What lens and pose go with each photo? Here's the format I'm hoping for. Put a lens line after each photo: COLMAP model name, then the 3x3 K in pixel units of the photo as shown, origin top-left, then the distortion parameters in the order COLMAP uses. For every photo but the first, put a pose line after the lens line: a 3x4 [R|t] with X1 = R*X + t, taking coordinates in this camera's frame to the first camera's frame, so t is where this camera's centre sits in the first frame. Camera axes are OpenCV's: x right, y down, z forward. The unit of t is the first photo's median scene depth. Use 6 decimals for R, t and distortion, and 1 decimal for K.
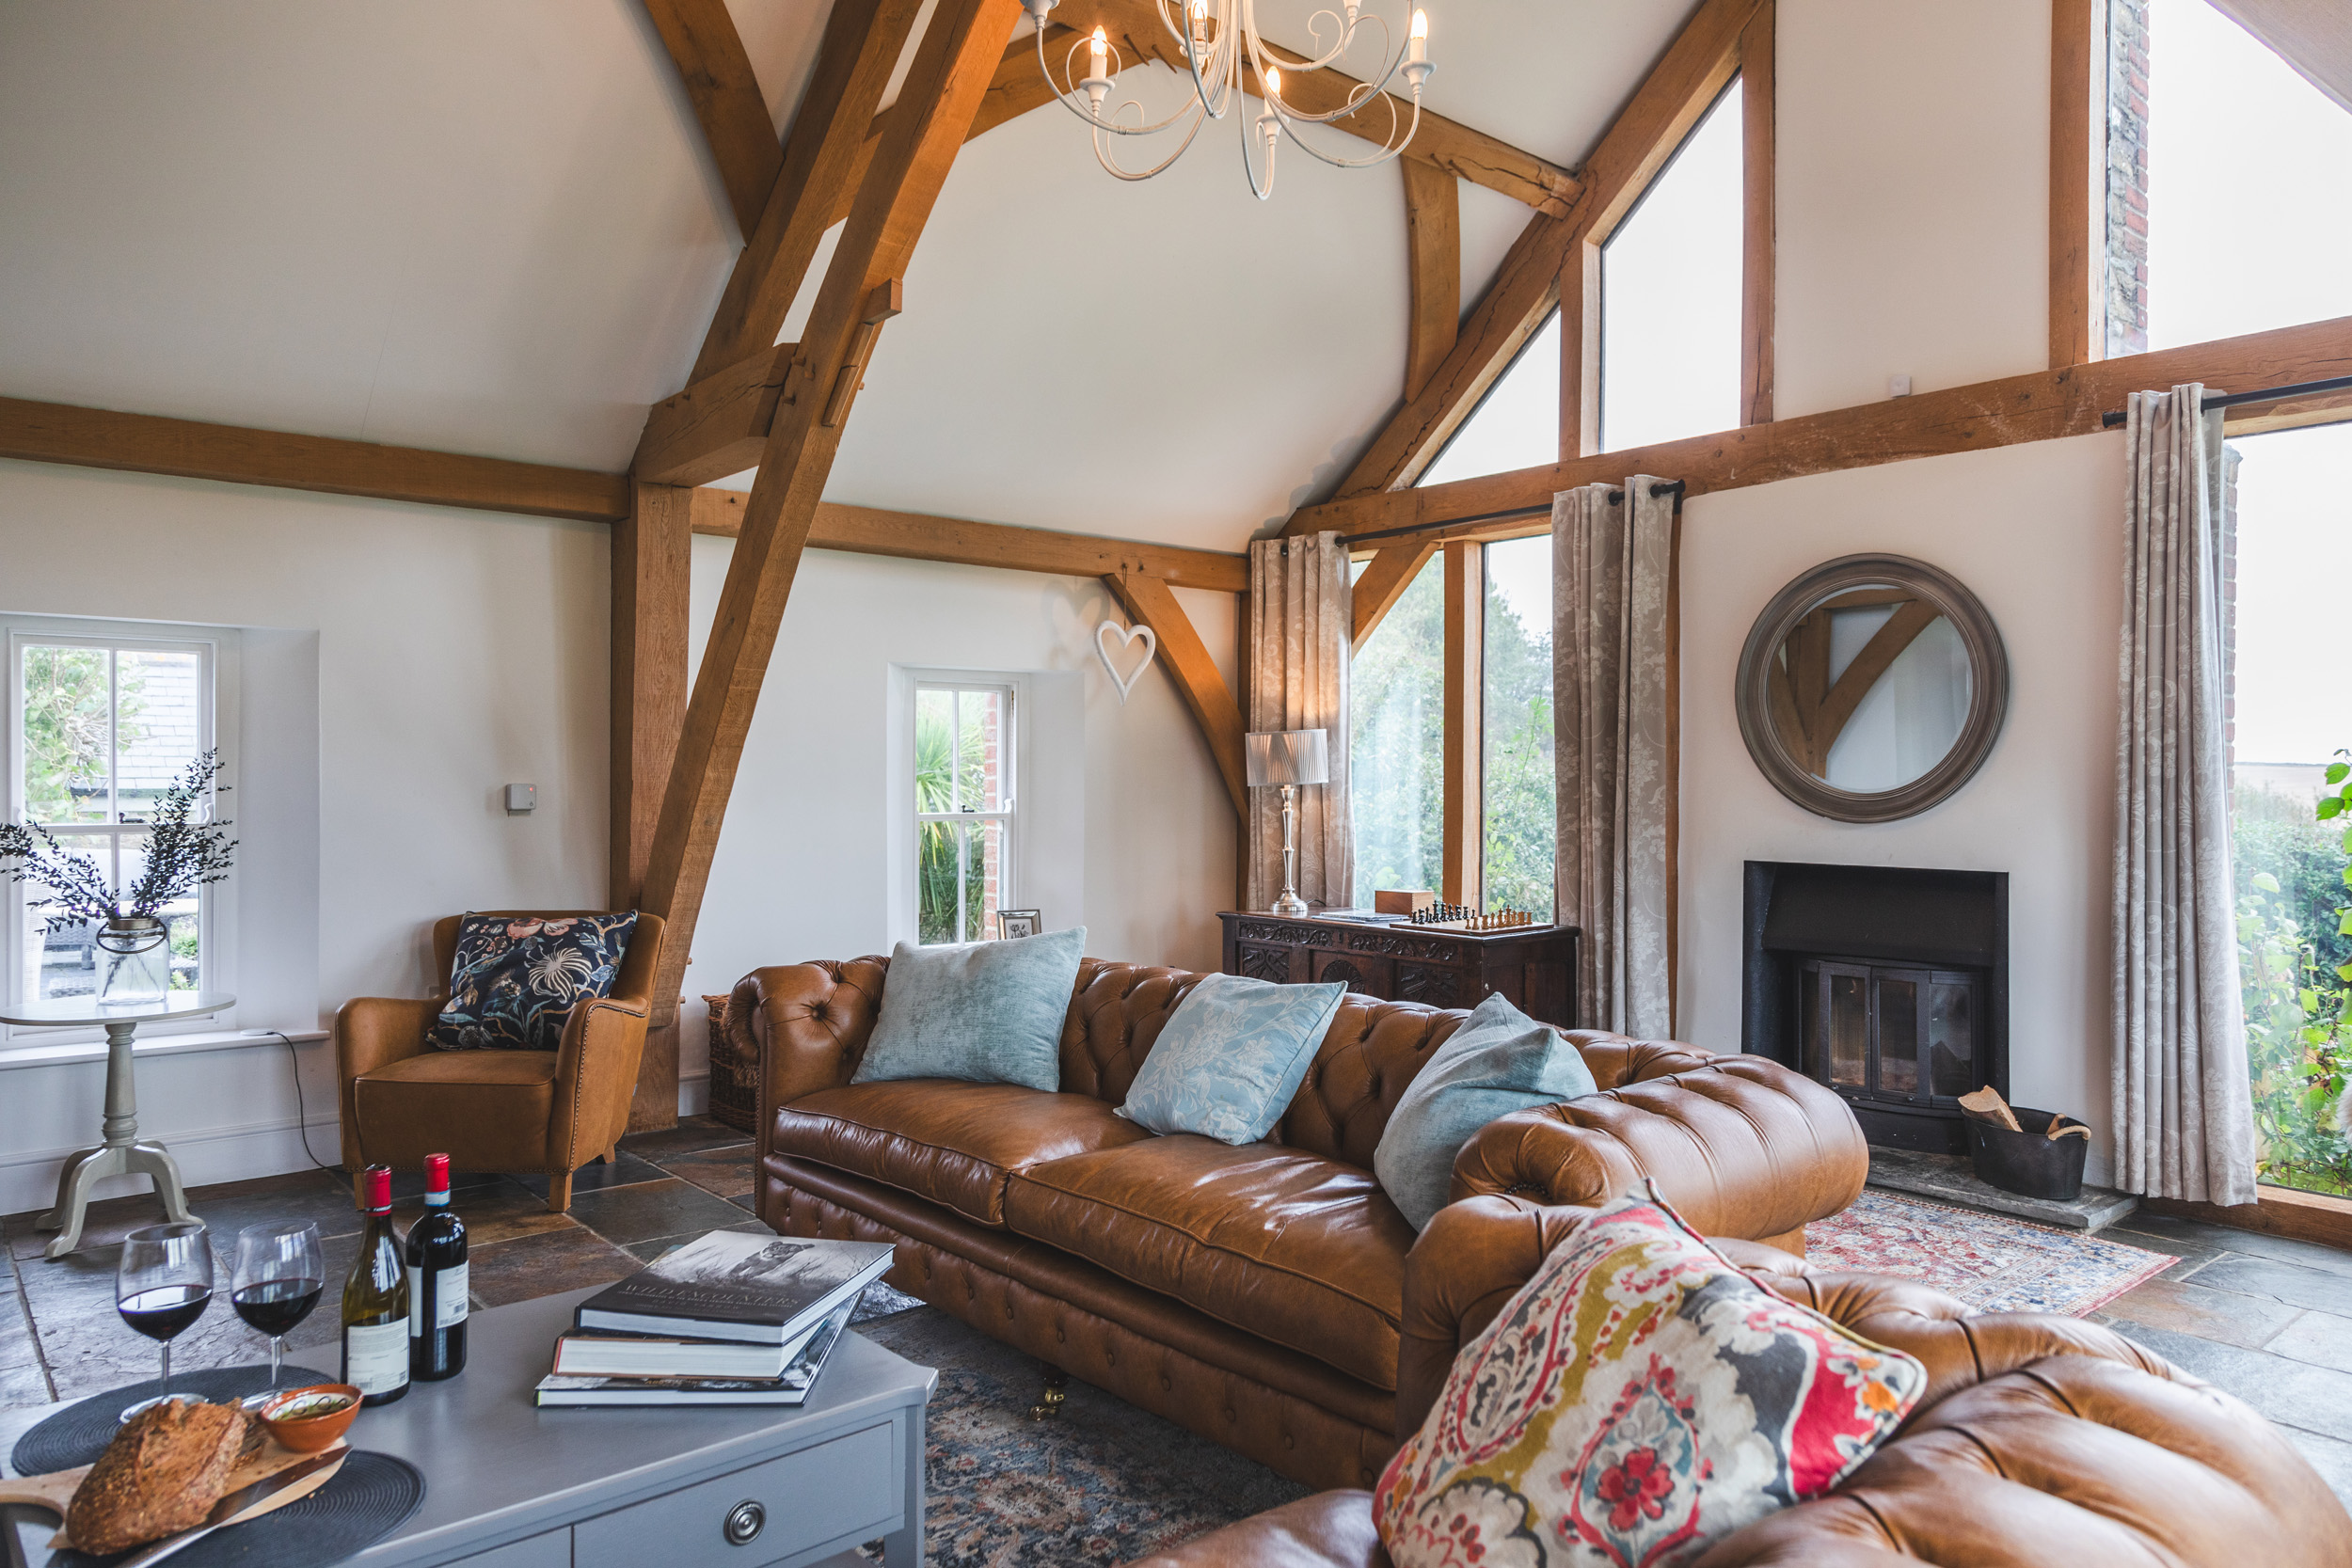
lens RADIAL K [[1549.2, 0, 1176.0], [0, 1549.2, 784.0], [0, 0, 1]] dist [0.053284, -0.000113]
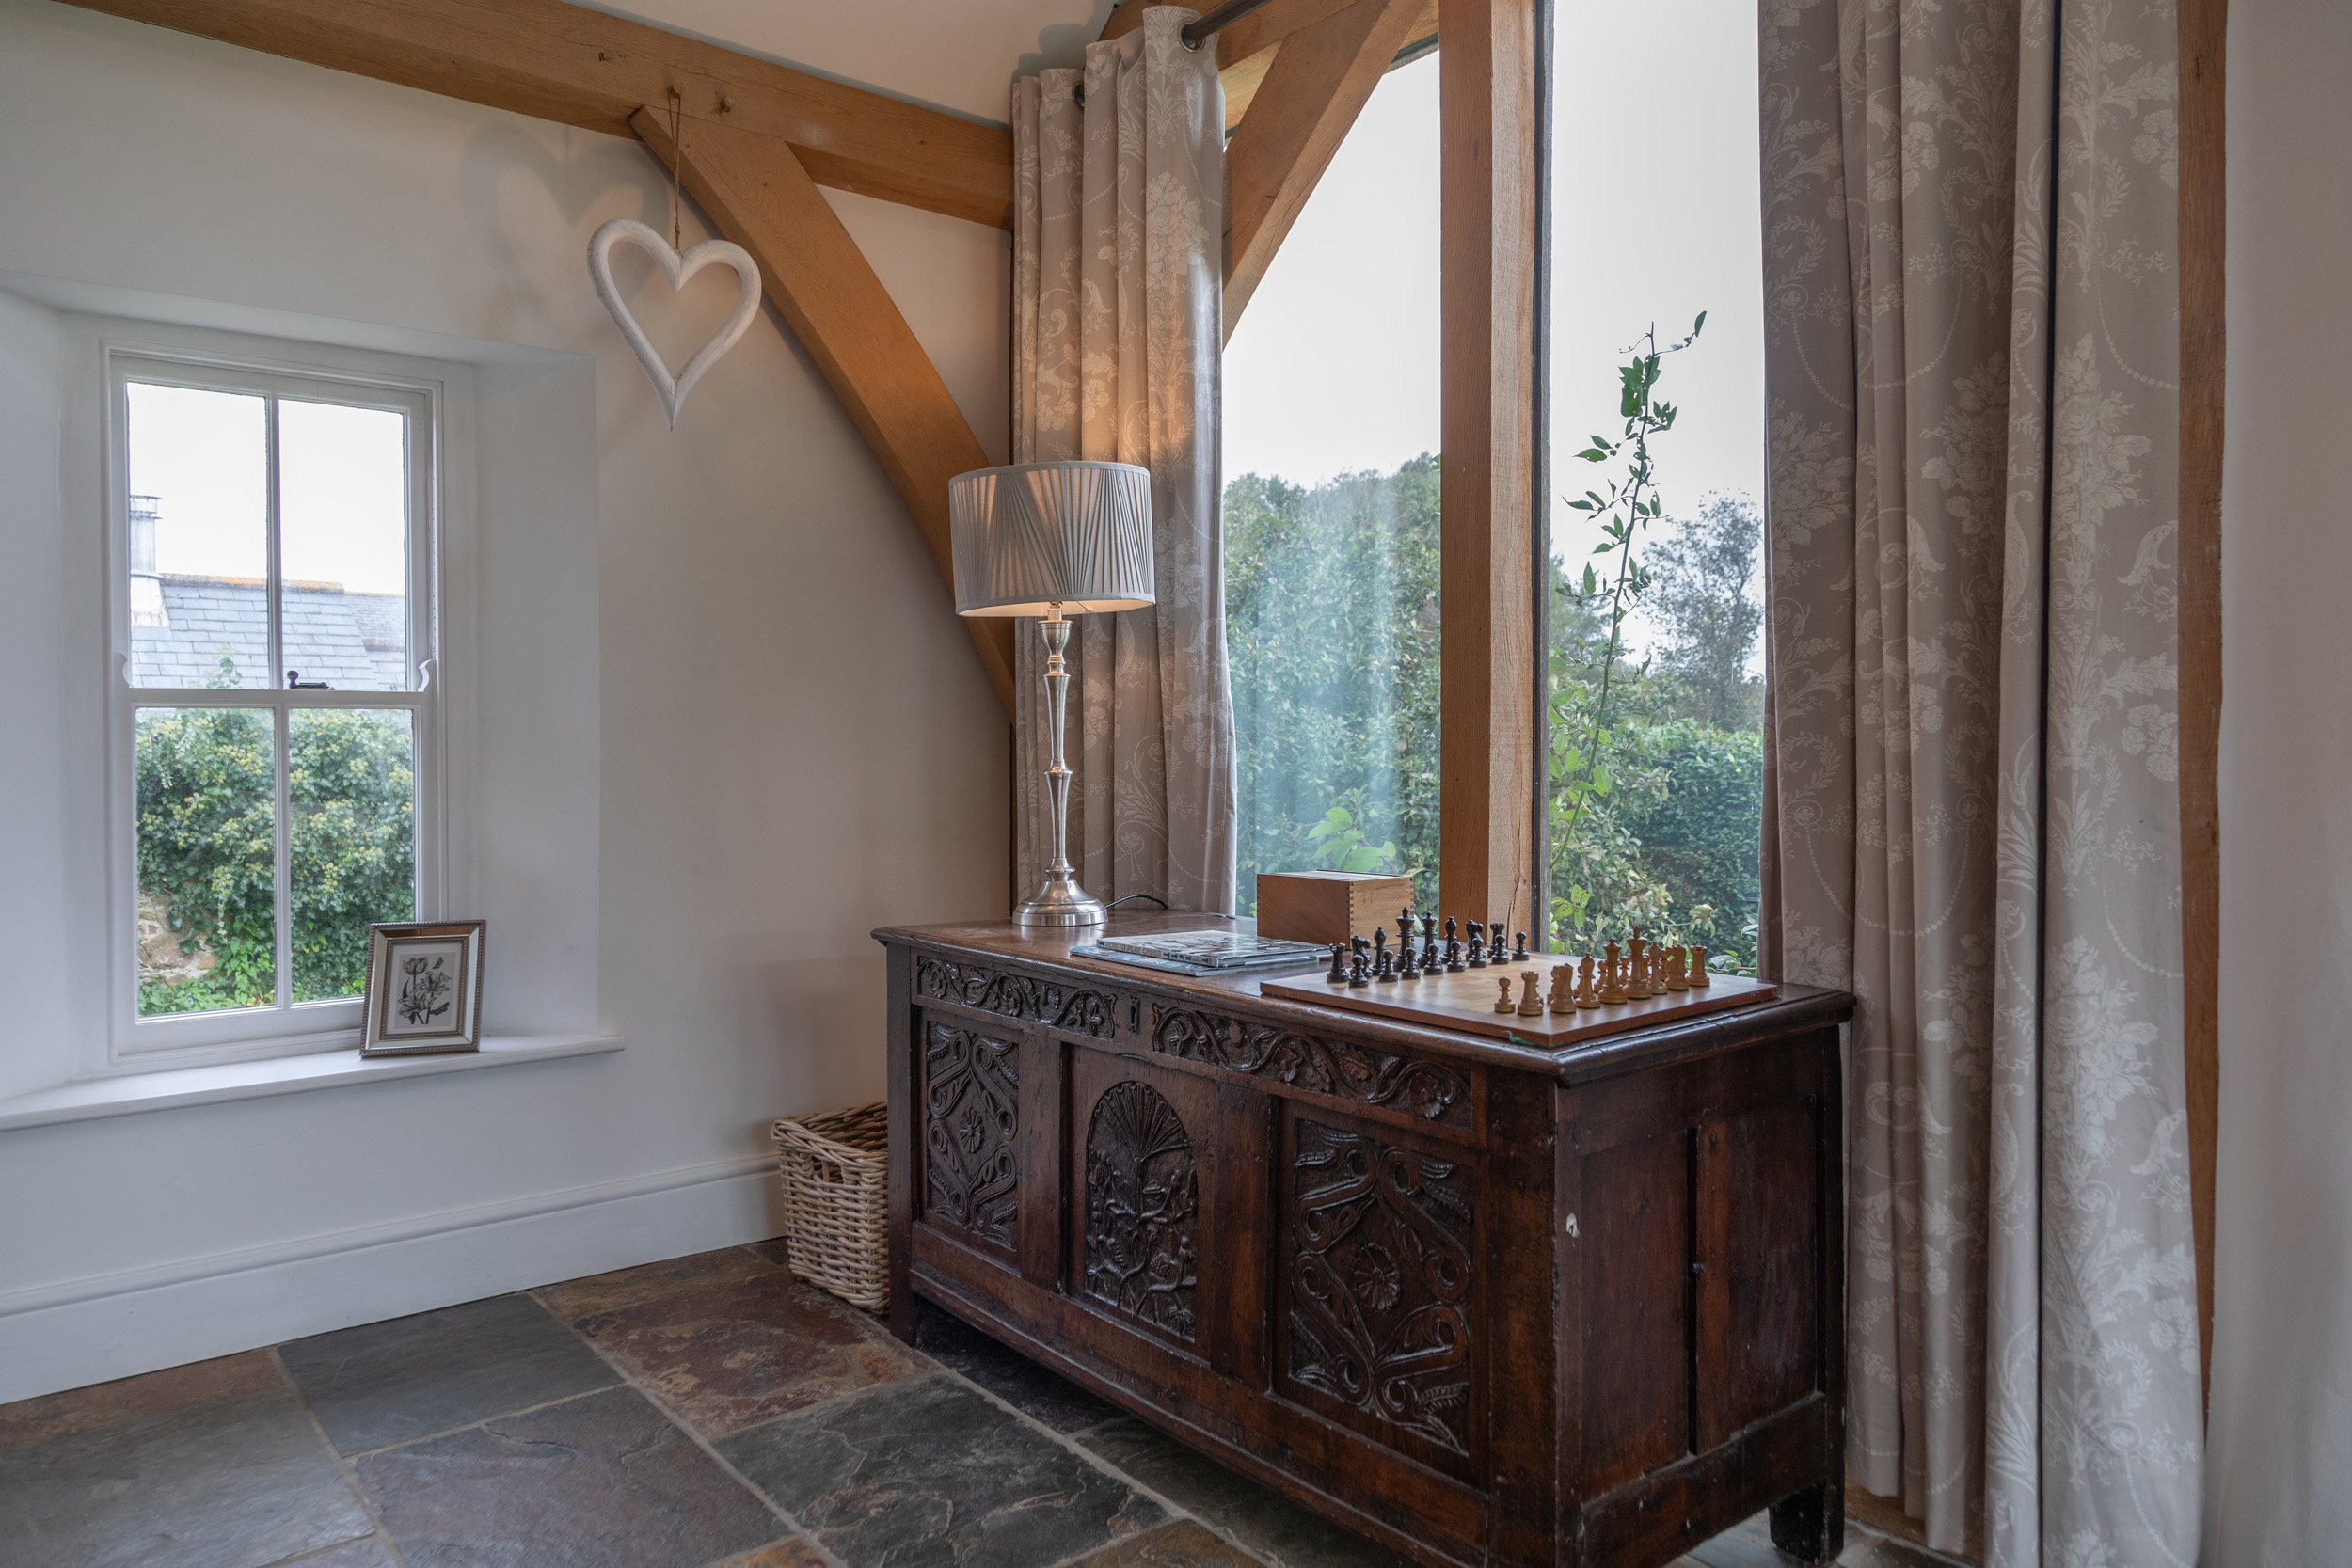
lens RADIAL K [[1583.8, 0, 1185.8], [0, 1583.8, 744.8], [0, 0, 1]] dist [0.000256, -0.001090]
pose [[0.999913, -0.004227, -0.012475, 0.113669], [0.004215, 0.999991, -0.000961, 0.036705], [0.012479, 0.000908, 0.999922, 0.604500]]
